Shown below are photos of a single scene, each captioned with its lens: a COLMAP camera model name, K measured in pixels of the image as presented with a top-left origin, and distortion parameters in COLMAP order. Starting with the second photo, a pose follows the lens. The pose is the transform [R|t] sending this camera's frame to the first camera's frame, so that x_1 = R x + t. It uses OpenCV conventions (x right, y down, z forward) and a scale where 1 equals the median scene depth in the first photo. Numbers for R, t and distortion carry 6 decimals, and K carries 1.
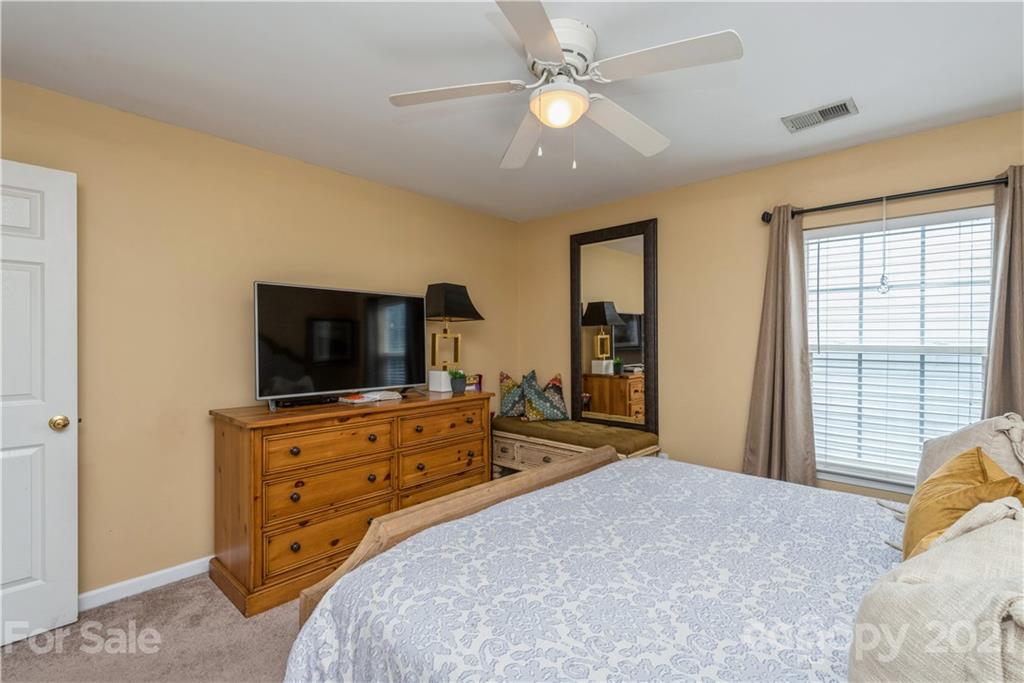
lens RADIAL K [[459.8, 0, 515.0], [0, 459.8, 346.1], [0, 0, 1]] dist [0.036698, -0.023182]
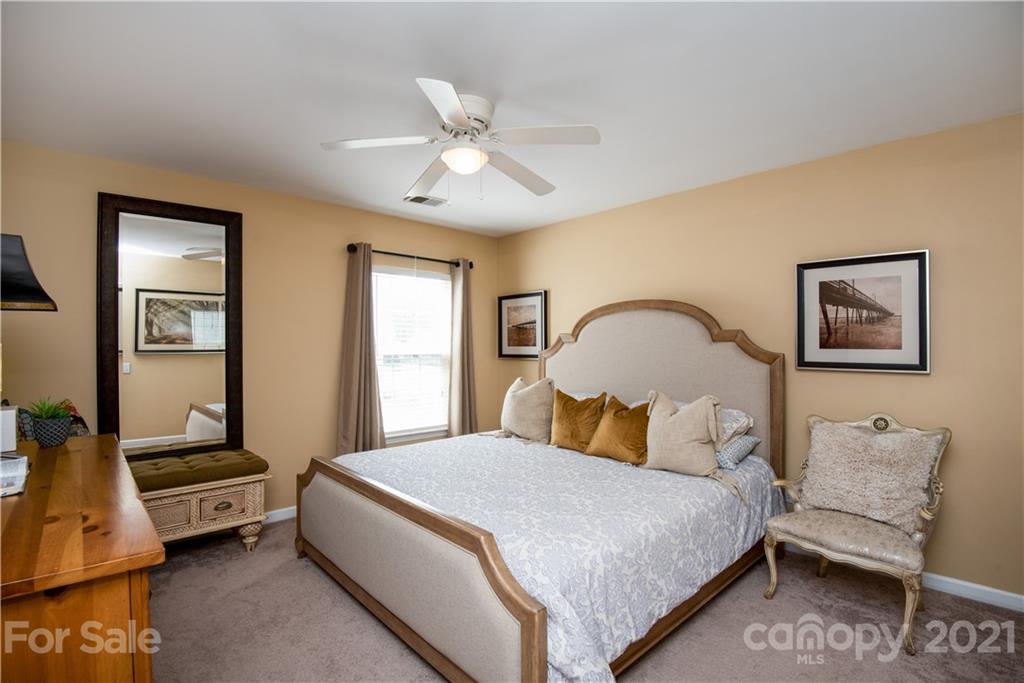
lens RADIAL K [[459.8, 0, 515.0], [0, 459.8, 346.1], [0, 0, 1]] dist [0.036698, -0.023182]
pose [[0.112058, 0.000470, 0.993702, -0.659252], [0.019820, 0.999800, -0.002708, -0.001353], [-0.993504, 0.019999, 0.112027, 0.438603]]
